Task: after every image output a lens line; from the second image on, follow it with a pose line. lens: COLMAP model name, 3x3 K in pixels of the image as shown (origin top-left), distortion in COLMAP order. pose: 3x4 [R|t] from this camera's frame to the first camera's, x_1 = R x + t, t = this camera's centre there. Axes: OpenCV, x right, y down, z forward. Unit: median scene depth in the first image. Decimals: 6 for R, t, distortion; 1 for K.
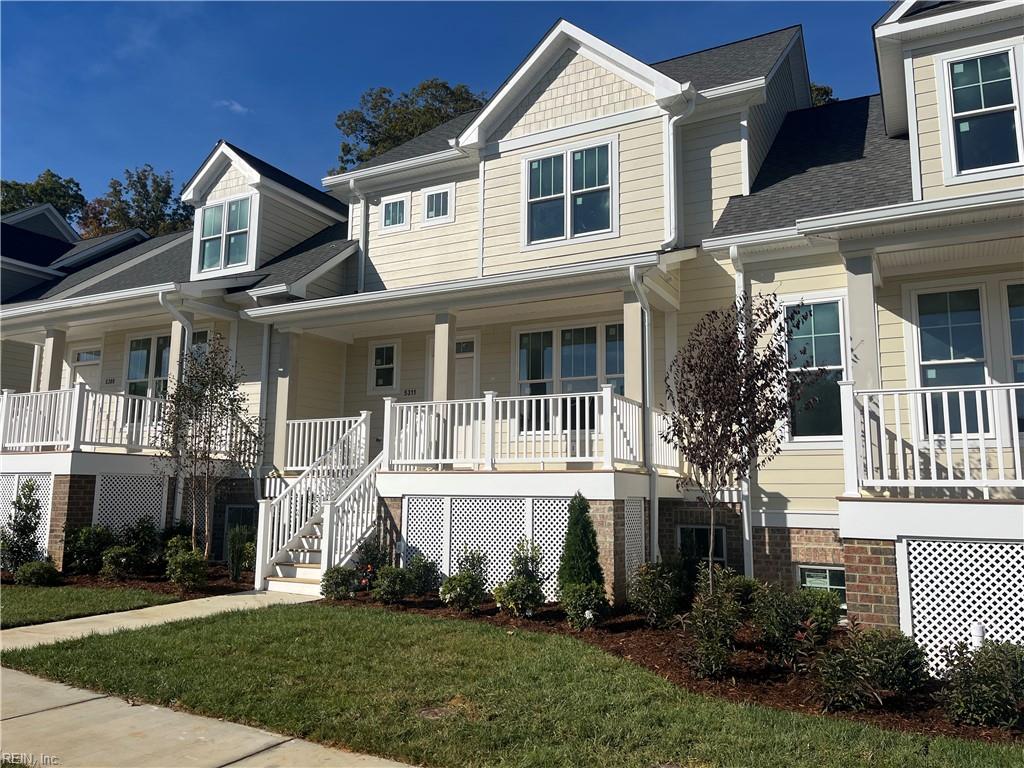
lens RADIAL K [[773.9, 0, 515.3], [0, 773.9, 384.1], [0, 0, 1]] dist [0.071020, -0.101885]
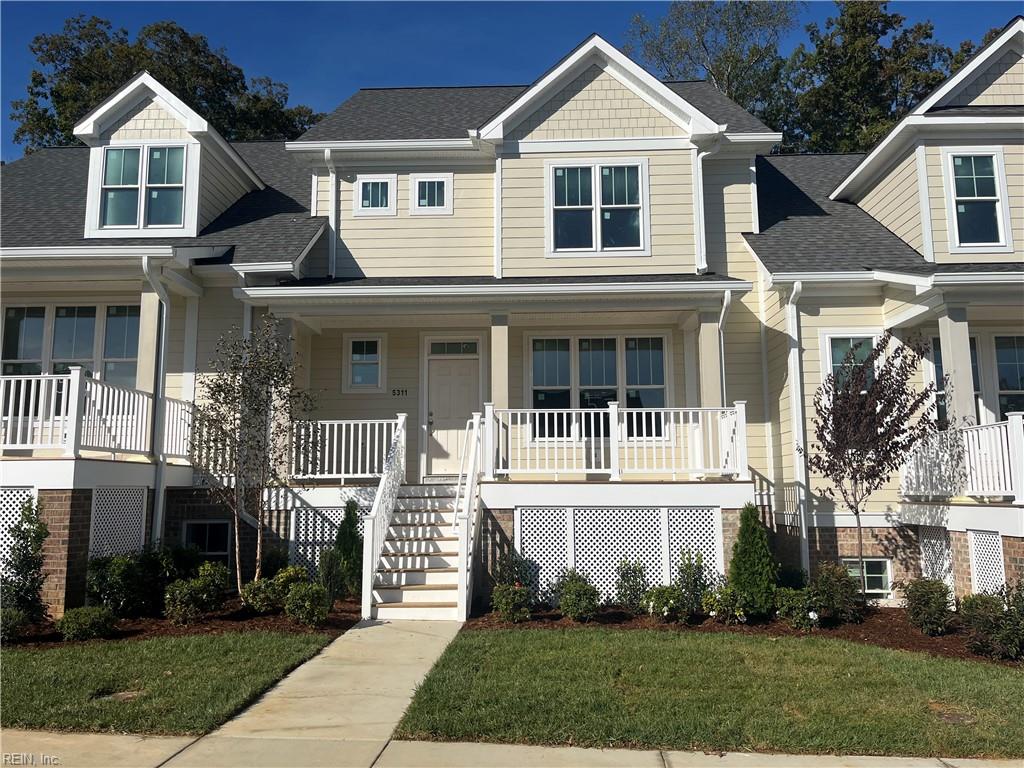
lens RADIAL K [[771.6, 0, 518.0], [0, 771.6, 387.4], [0, 0, 1]] dist [0.075662, -0.101227]
pose [[0.898778, 0.042412, 0.436348, -0.463346], [-0.047843, 0.998854, 0.001458, -0.003869], [-0.435786, -0.022186, 0.899777, 0.121318]]
